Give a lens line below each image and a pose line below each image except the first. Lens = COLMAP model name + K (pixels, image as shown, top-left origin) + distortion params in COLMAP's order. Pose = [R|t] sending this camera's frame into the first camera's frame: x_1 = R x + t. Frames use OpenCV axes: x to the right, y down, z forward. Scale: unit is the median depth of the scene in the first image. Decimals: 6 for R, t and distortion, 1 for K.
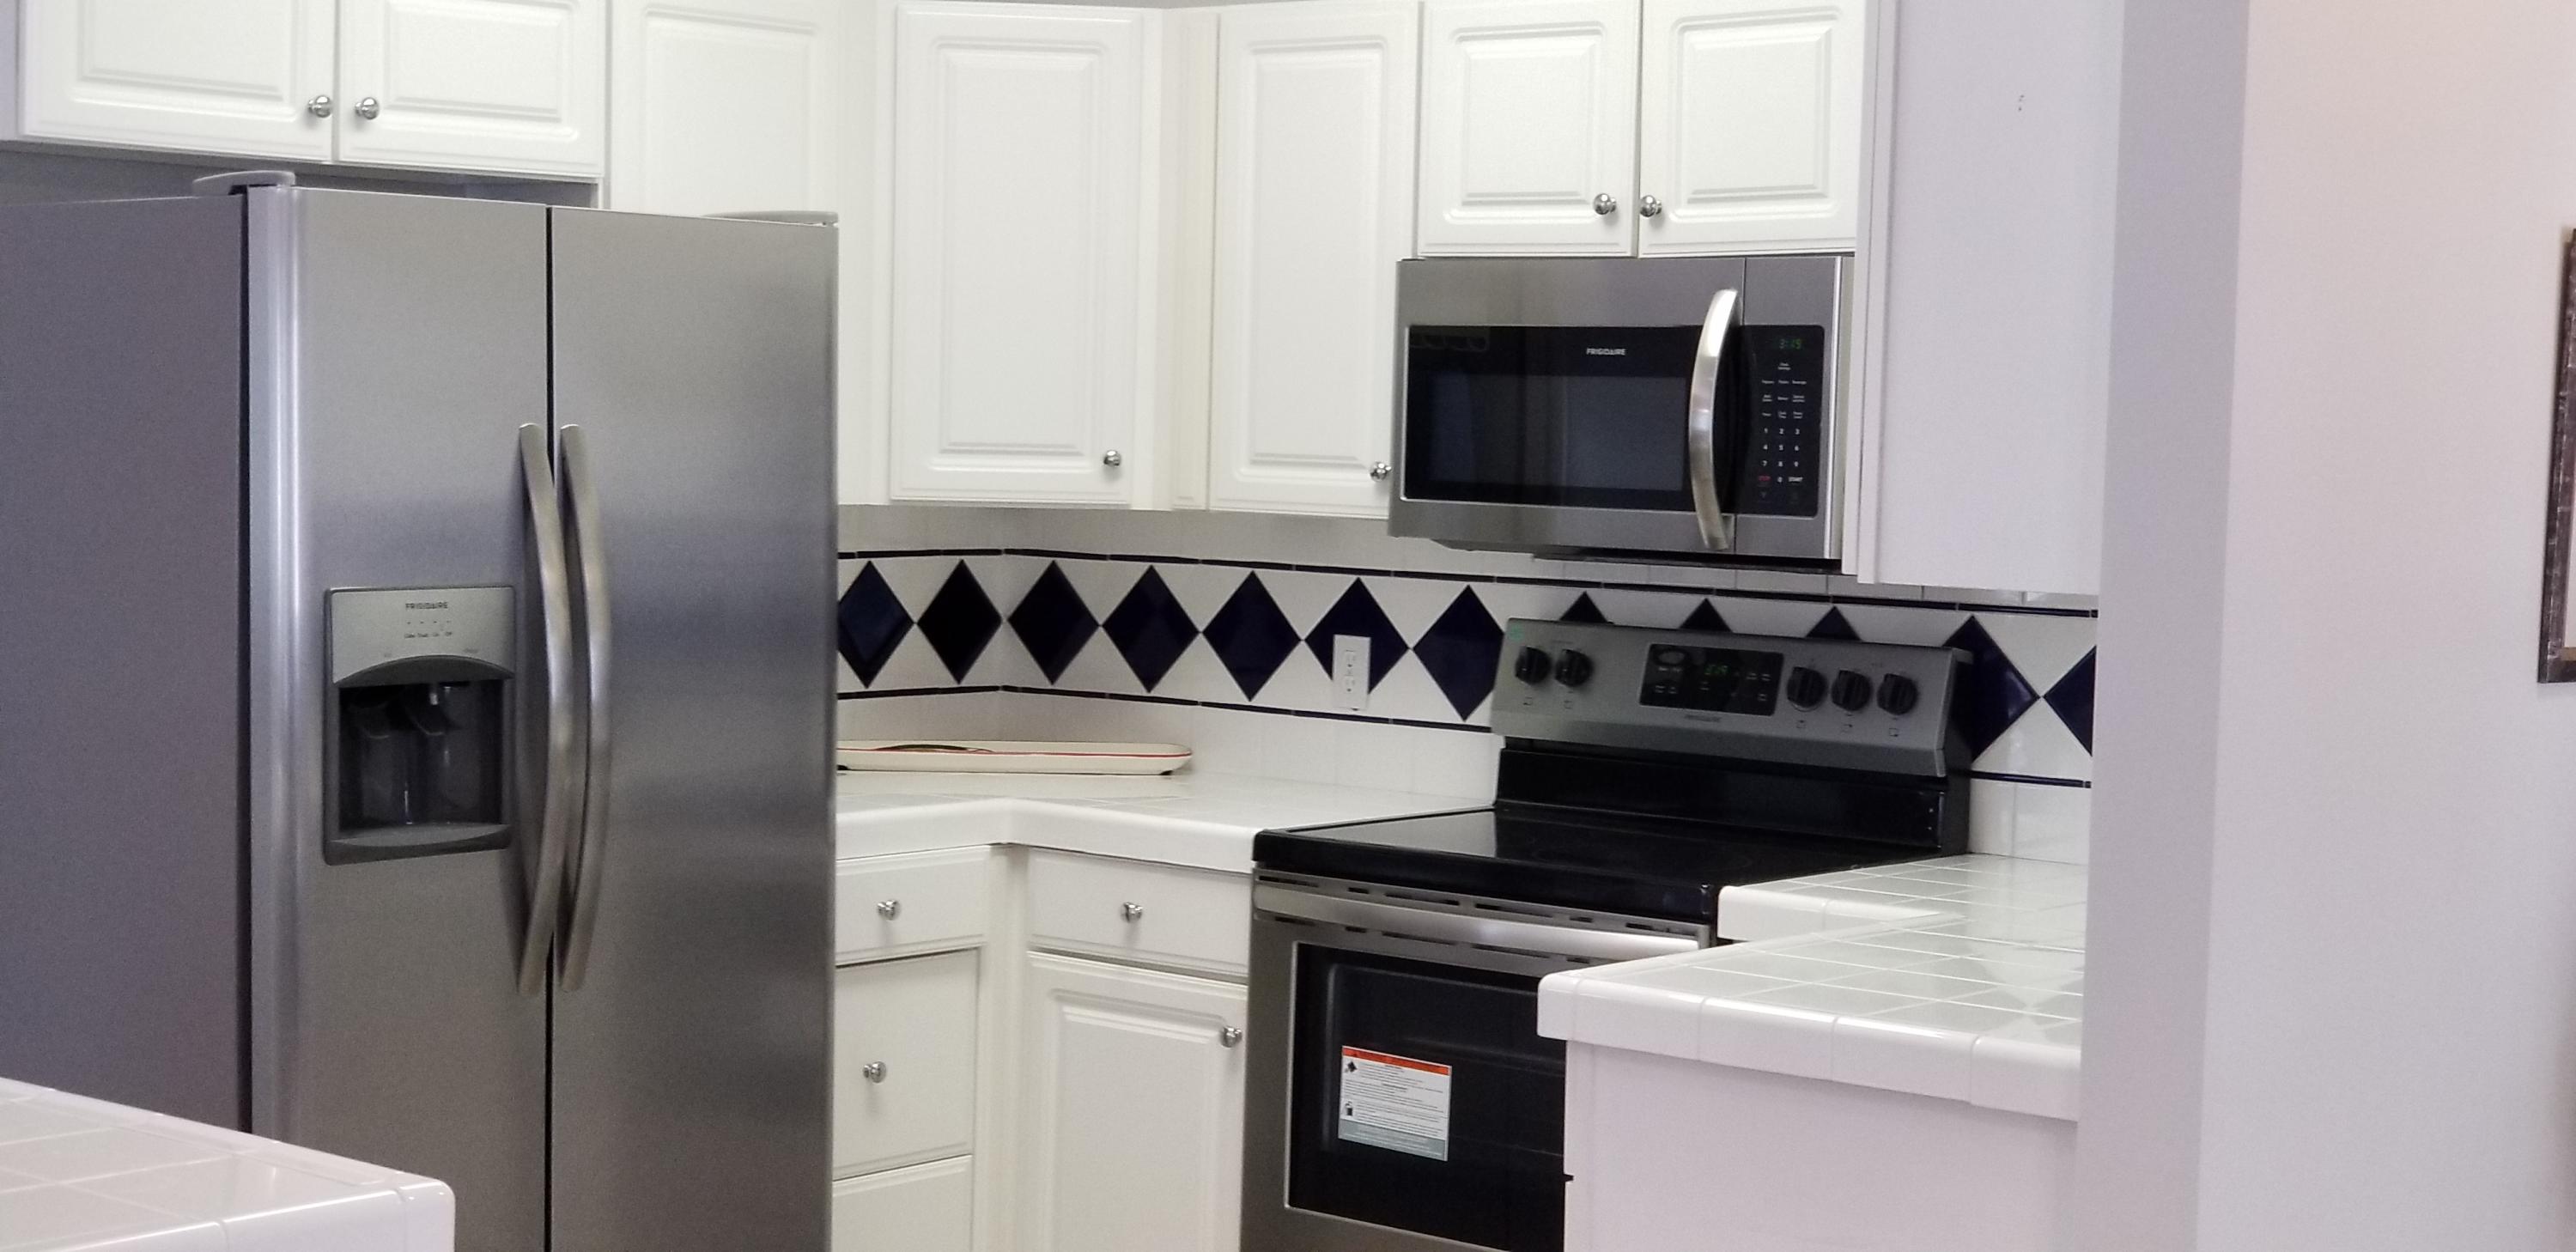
lens RADIAL K [[3898.9, 0, 1287.6], [0, 3898.9, 767.0], [0, 0, 1]] dist [-0.002968, -0.028066]
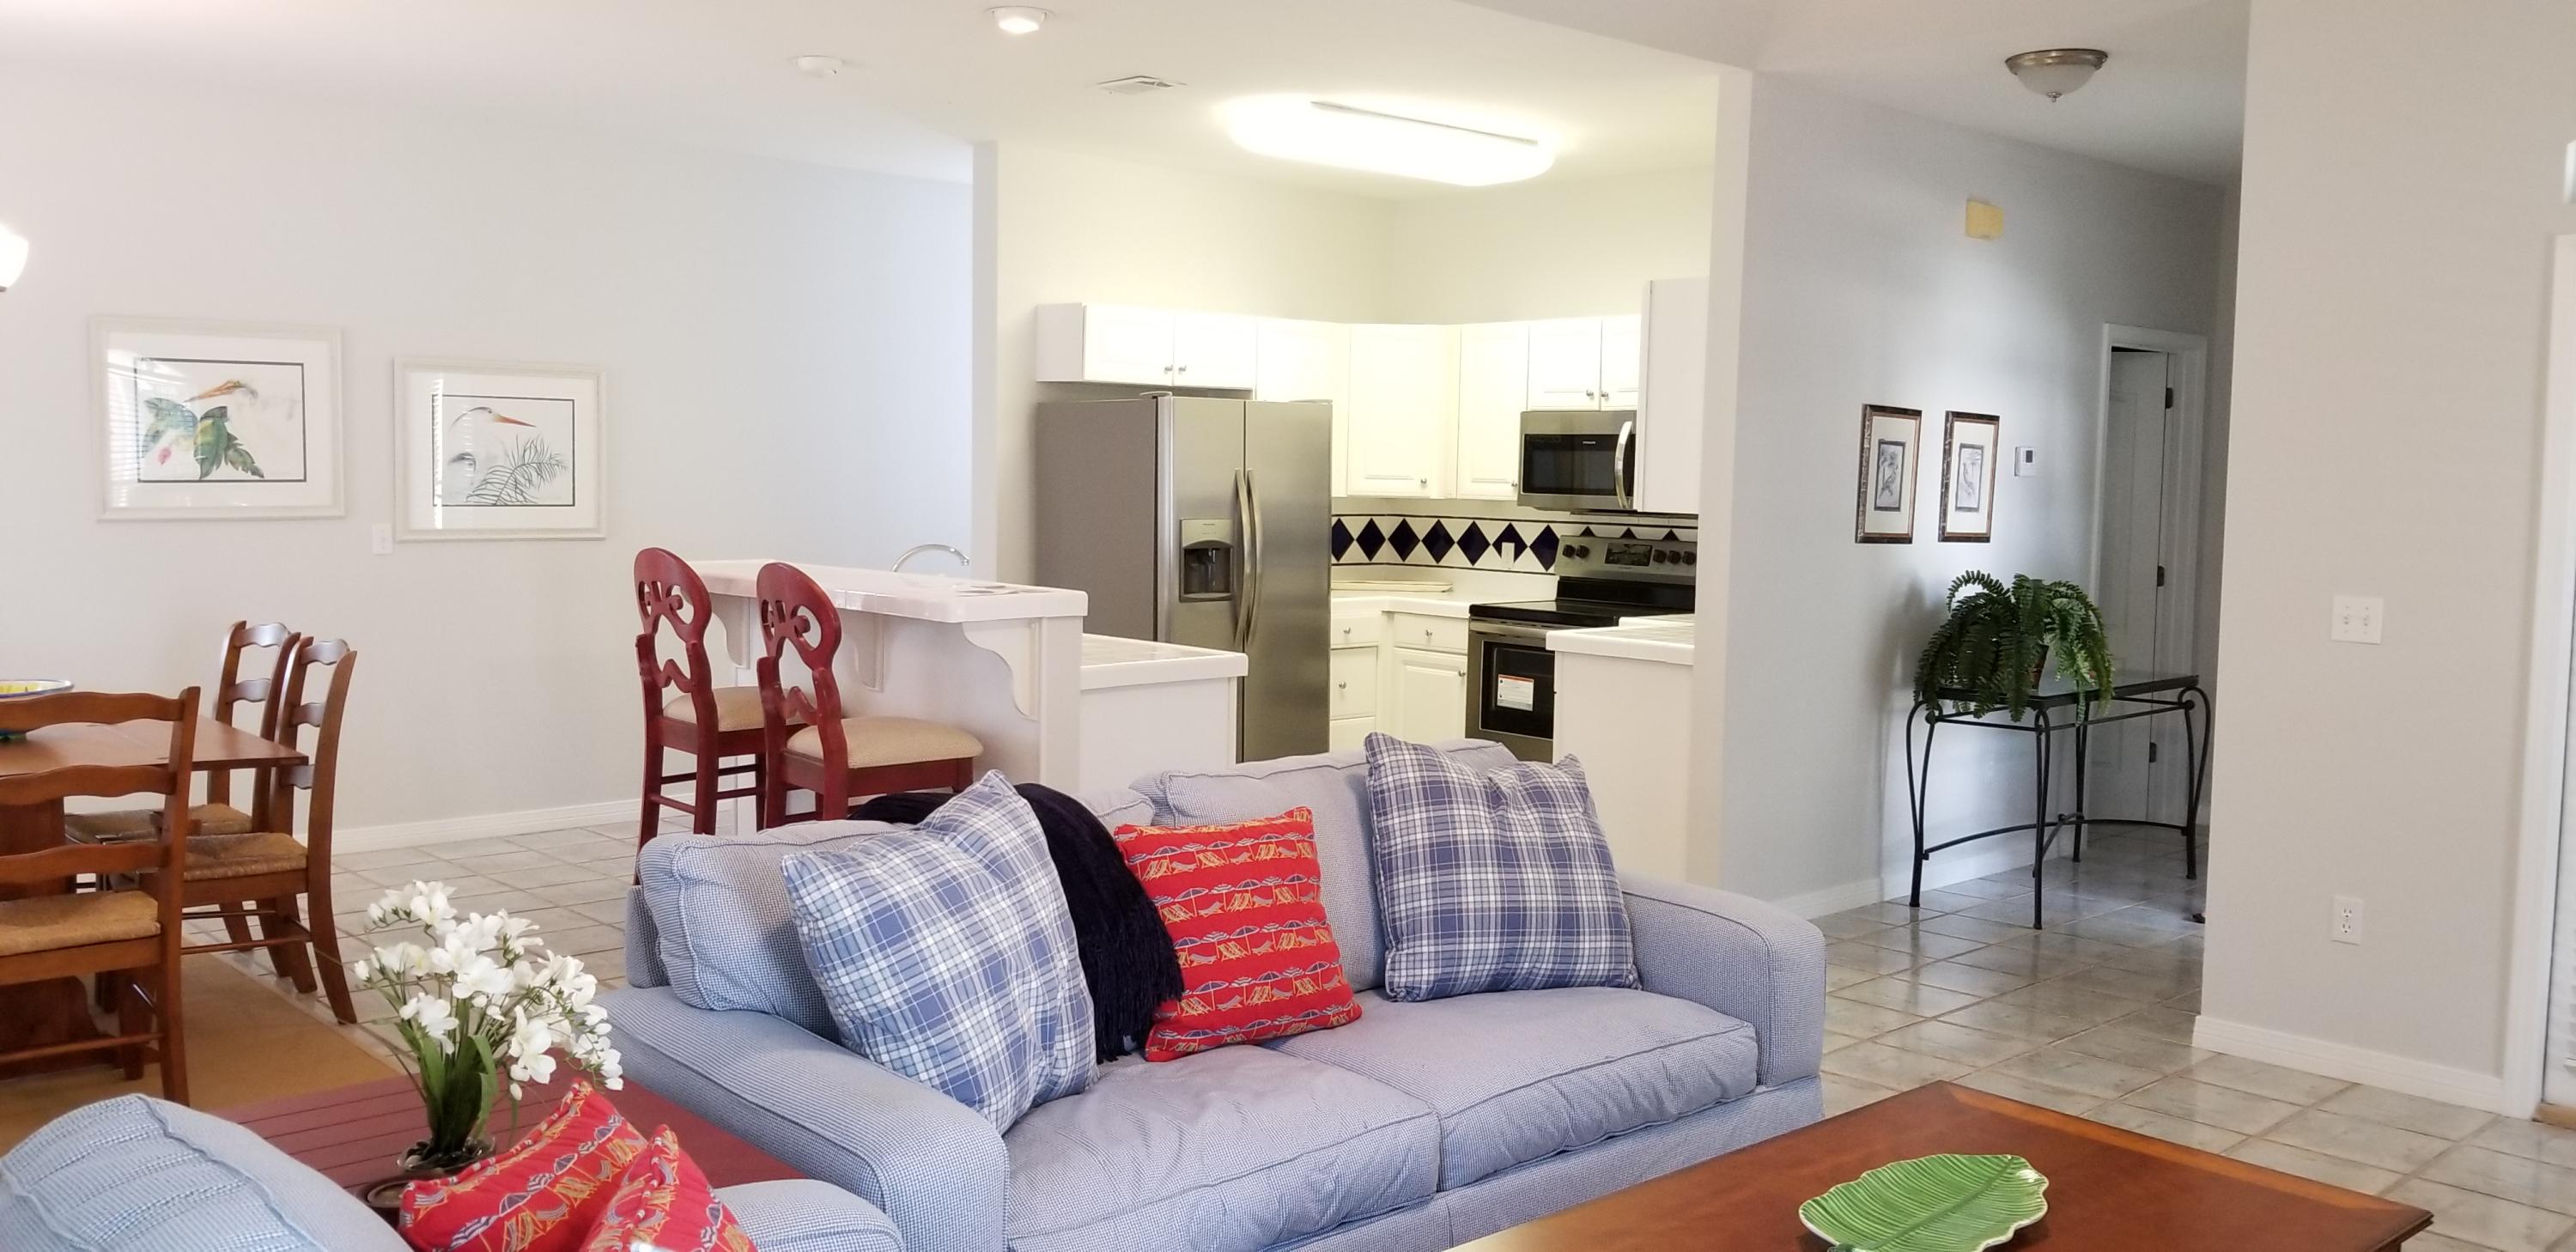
lens RADIAL K [[1978.5, 0, 1288.0], [0, 1978.5, 626.0], [0, 0, 1]] dist [0.073299, -0.258311]
pose [[0.992583, 0.003714, -0.121514, 0.036879], [-0.005354, 0.999899, -0.013174, 0.053110], [0.121453, 0.013727, 0.992502, -0.514514]]
